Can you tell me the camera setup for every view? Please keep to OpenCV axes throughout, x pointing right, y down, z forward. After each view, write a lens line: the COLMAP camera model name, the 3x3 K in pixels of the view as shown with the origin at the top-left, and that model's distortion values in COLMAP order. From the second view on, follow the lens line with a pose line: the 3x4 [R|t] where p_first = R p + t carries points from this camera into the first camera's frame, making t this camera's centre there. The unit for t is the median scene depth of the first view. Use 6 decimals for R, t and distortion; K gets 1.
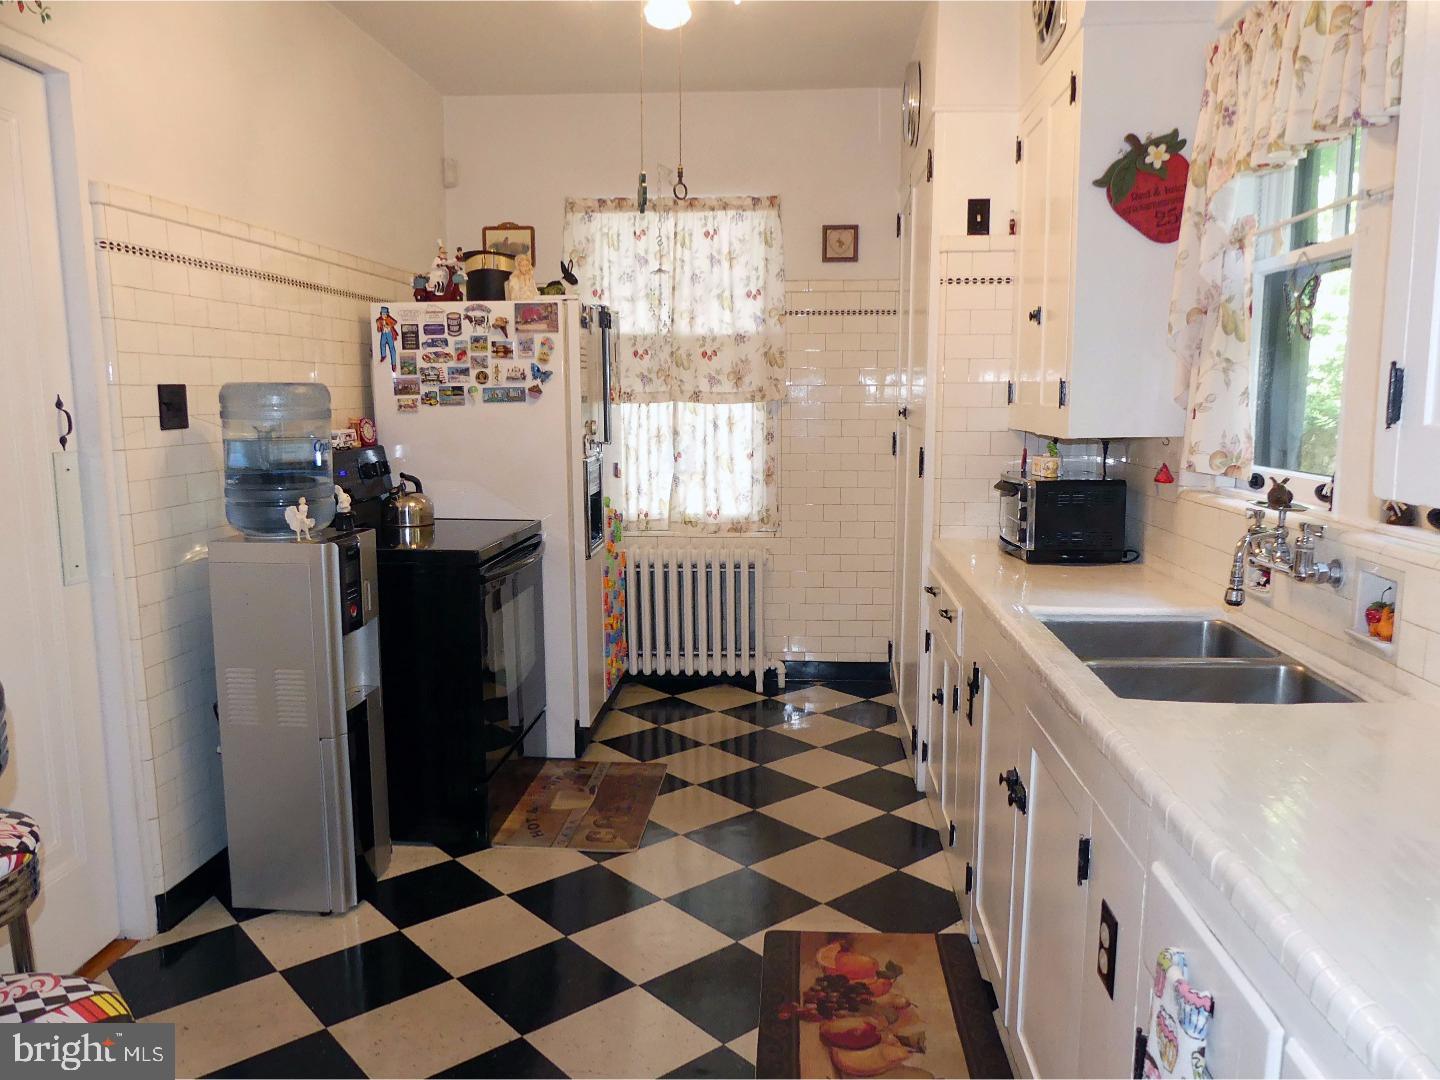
lens RADIAL K [[1076.7, 0, 721.1], [0, 1076.7, 540.5], [0, 0, 1]] dist [-0.028255, 0.009278]
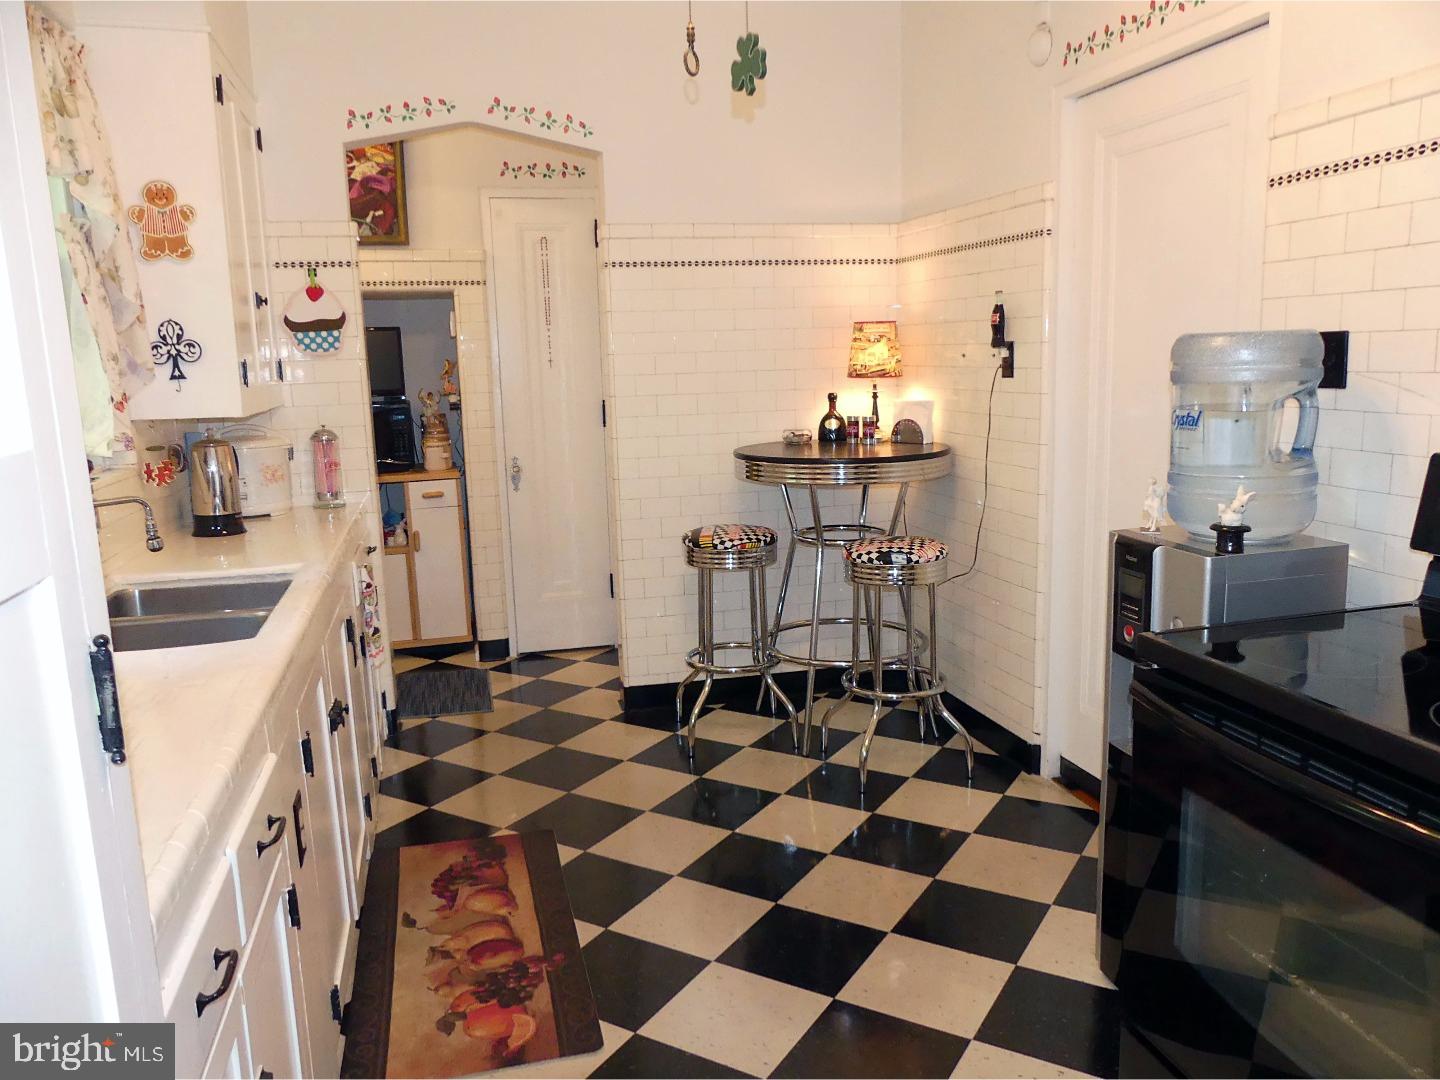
lens RADIAL K [[1076.7, 0, 721.0], [0, 1076.7, 544.4], [0, 0, 1]] dist [-0.028255, 0.009278]
pose [[-0.947878, 0.084117, -0.307330, 0.194894], [-0.013817, 0.952766, 0.303389, -0.263675], [0.318334, 0.291822, -0.901944, 1.857197]]
